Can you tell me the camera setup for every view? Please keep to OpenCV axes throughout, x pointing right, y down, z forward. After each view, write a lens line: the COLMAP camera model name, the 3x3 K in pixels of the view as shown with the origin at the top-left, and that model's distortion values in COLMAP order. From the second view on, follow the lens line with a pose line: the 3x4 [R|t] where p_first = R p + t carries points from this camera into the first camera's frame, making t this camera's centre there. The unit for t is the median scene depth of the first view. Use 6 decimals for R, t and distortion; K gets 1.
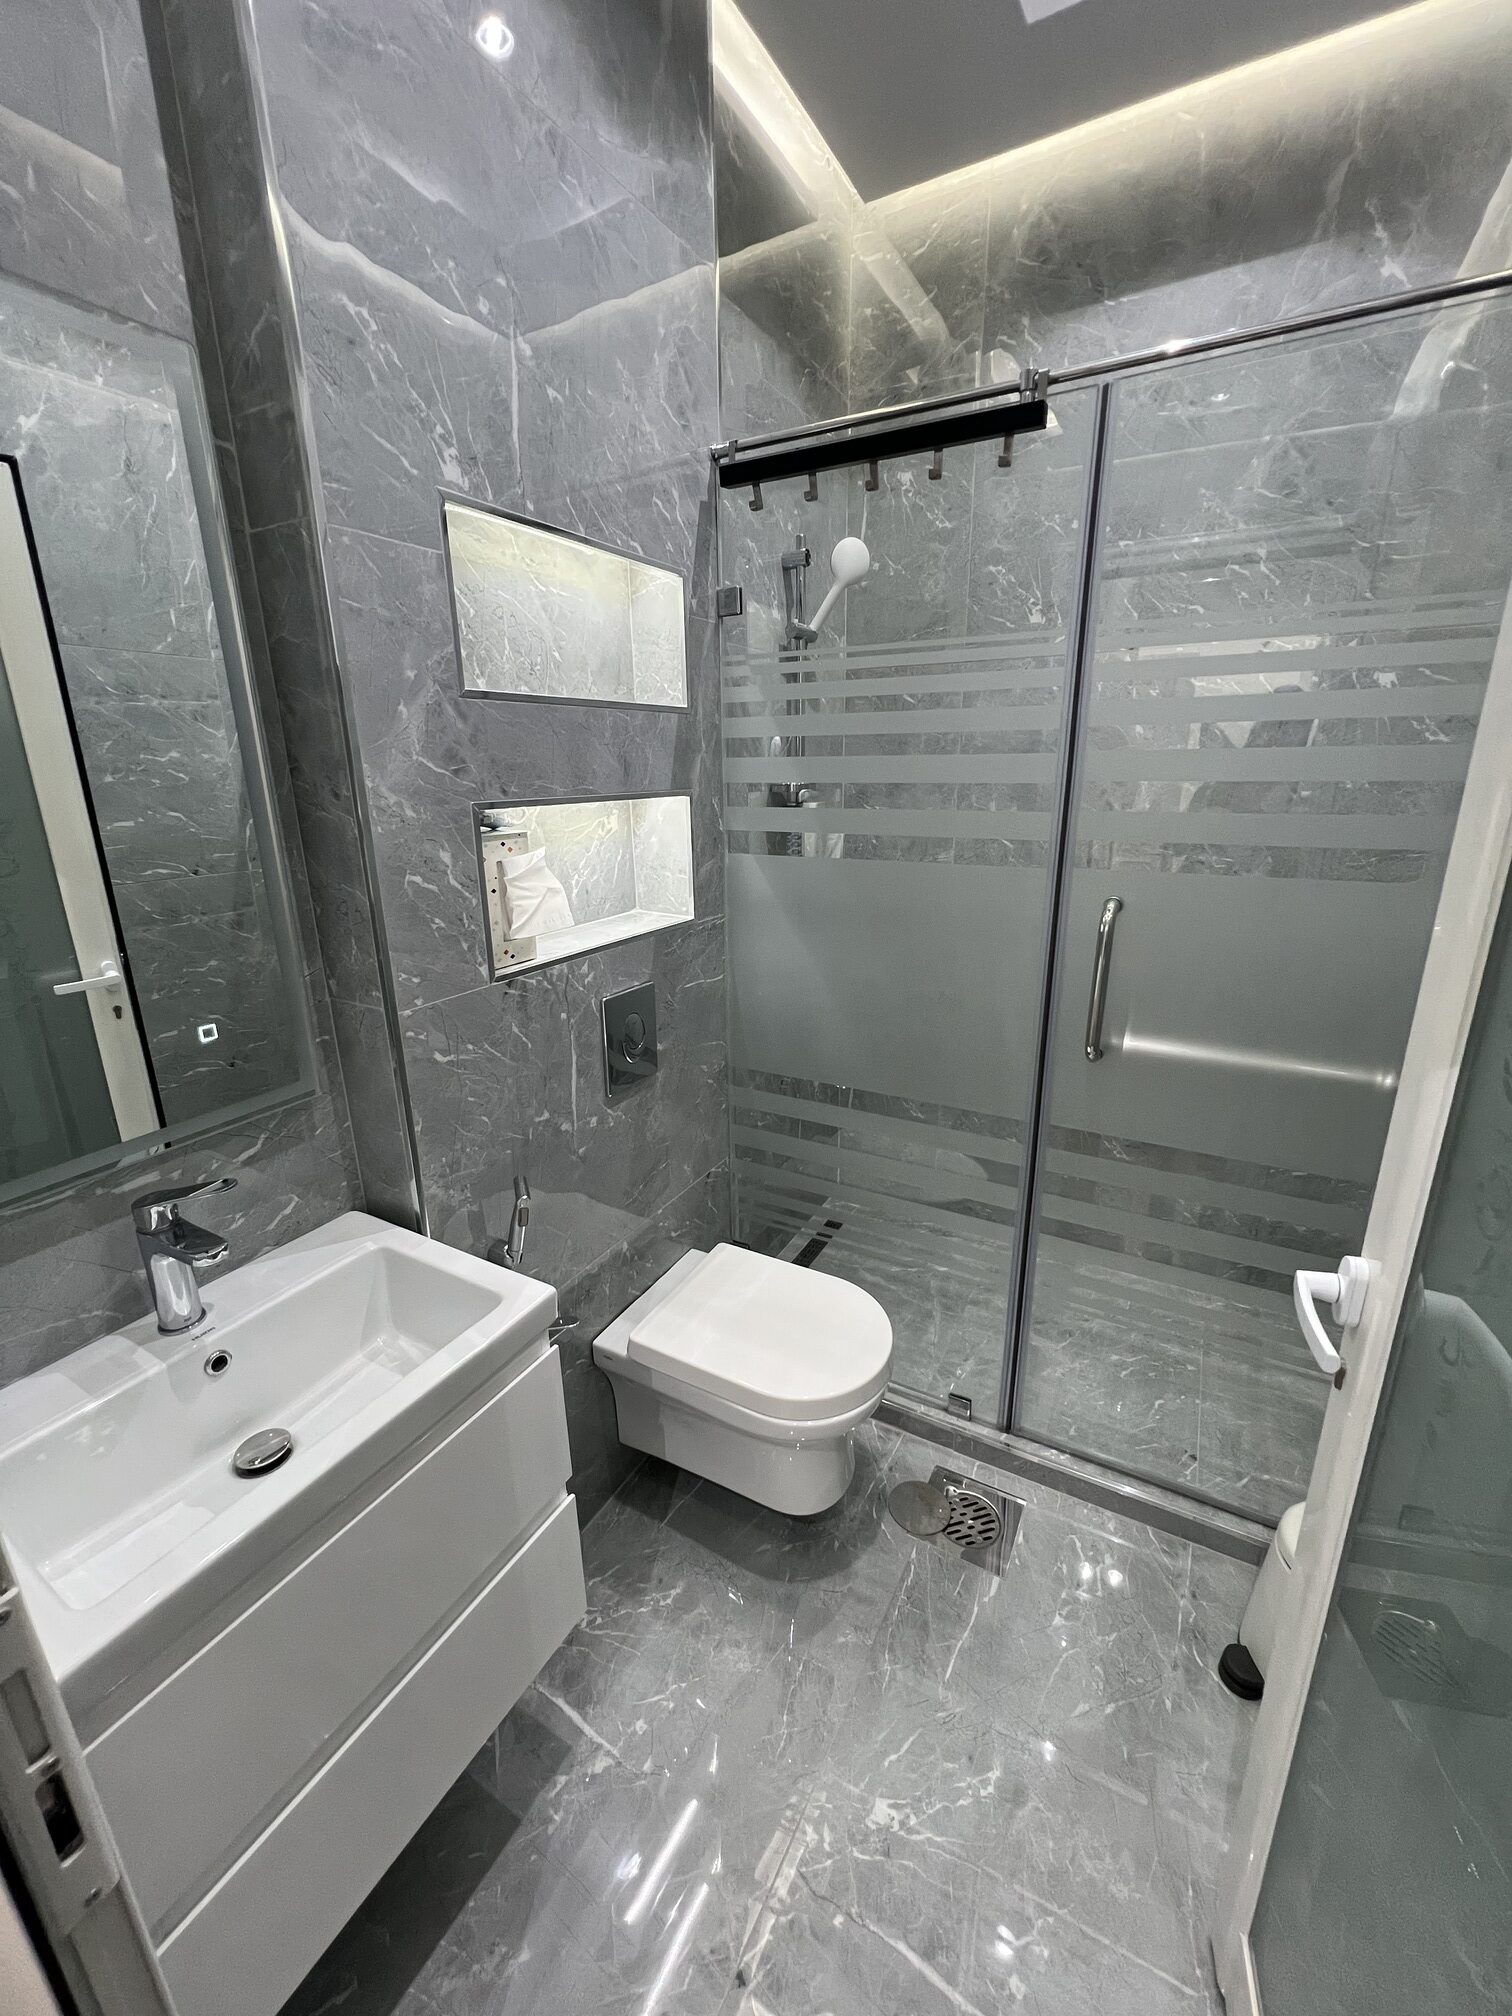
lens RADIAL K [[815.5, 0, 755.3], [0, 815.5, 1000.1], [0, 0, 1]] dist [-0.001645, 0.000051]
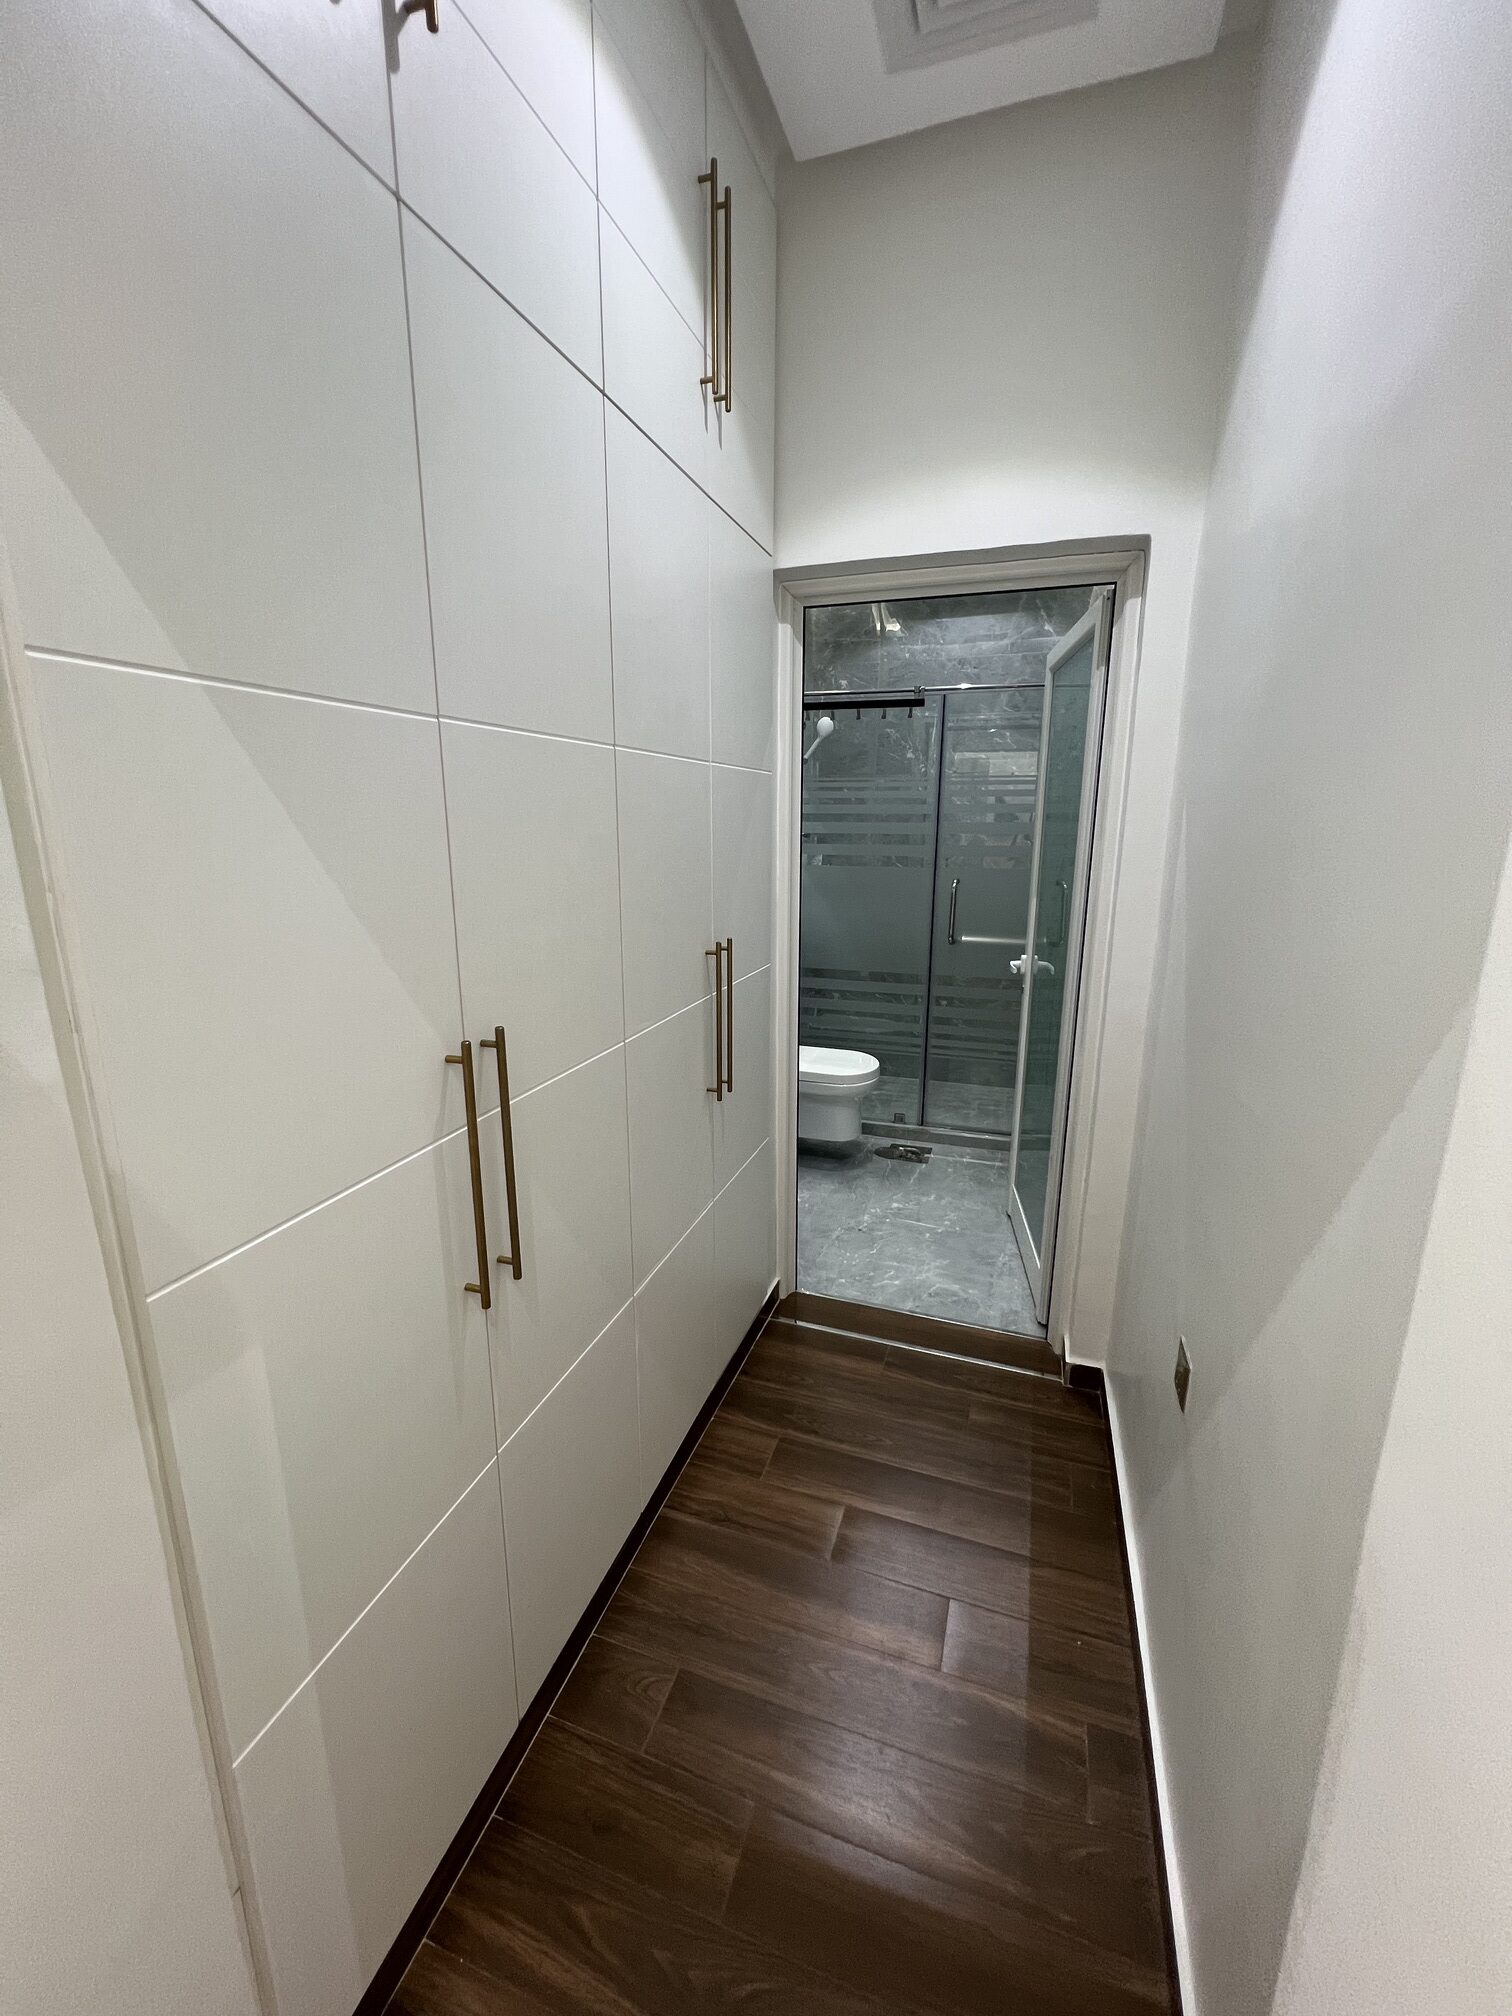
lens RADIAL K [[808.9, 0, 755.7], [0, 808.9, 1009.9], [0, 0, 1]] dist [0.000518, -0.000068]
pose [[0.982269, -0.030567, 0.184967, -0.600592], [0.040421, 0.997944, -0.049736, 0.352048], [-0.183066, 0.056331, 0.981485, -1.234822]]
